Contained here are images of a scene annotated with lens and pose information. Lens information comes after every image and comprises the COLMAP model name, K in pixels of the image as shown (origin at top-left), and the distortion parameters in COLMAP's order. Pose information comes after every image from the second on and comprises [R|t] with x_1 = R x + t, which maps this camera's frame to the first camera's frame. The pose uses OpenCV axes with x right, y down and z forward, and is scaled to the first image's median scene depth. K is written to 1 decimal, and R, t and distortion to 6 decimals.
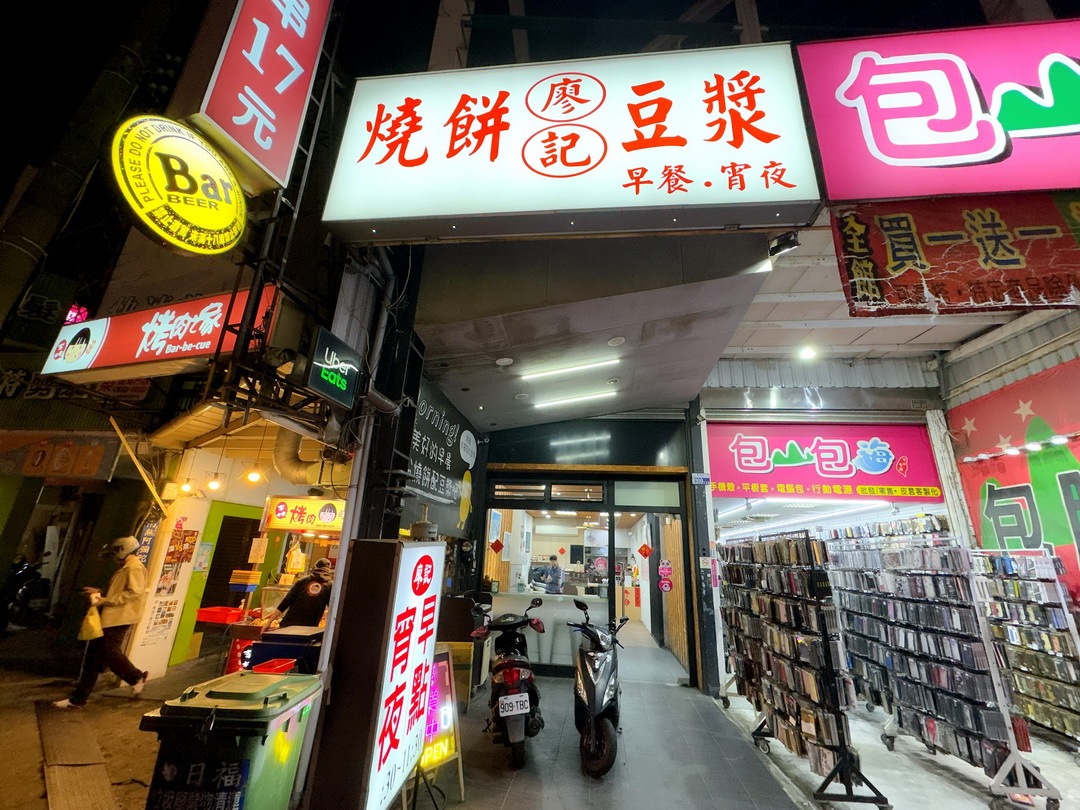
lens RADIAL K [[443.5, 0, 540.0], [0, 443.5, 405.0], [0, 0, 1]] dist [0.000259, -0.000012]
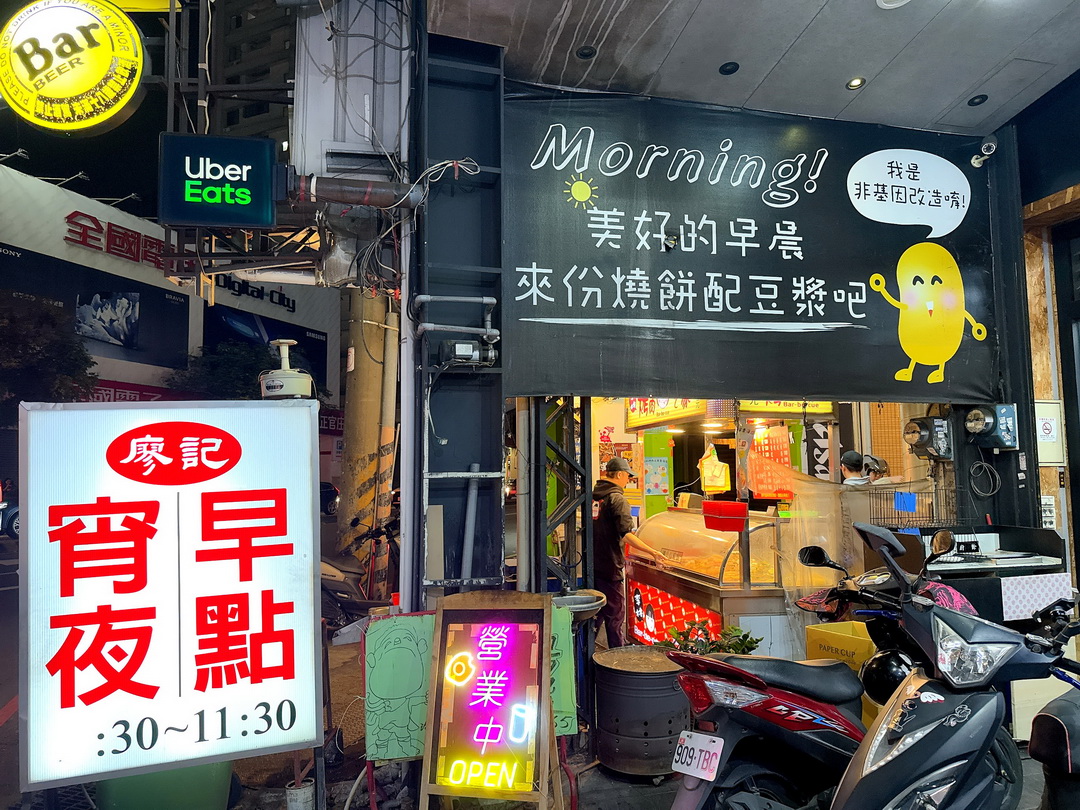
lens RADIAL K [[757.4, 0, 540.0], [0, 757.4, 405.0], [0, 0, 1]] dist [0.006856, -0.003817]
pose [[0.370270, -0.131959, -0.919504, 0.769483], [0.322695, 0.946485, -0.005887, 0.425696], [0.871073, -0.294539, 0.393037, 0.910264]]
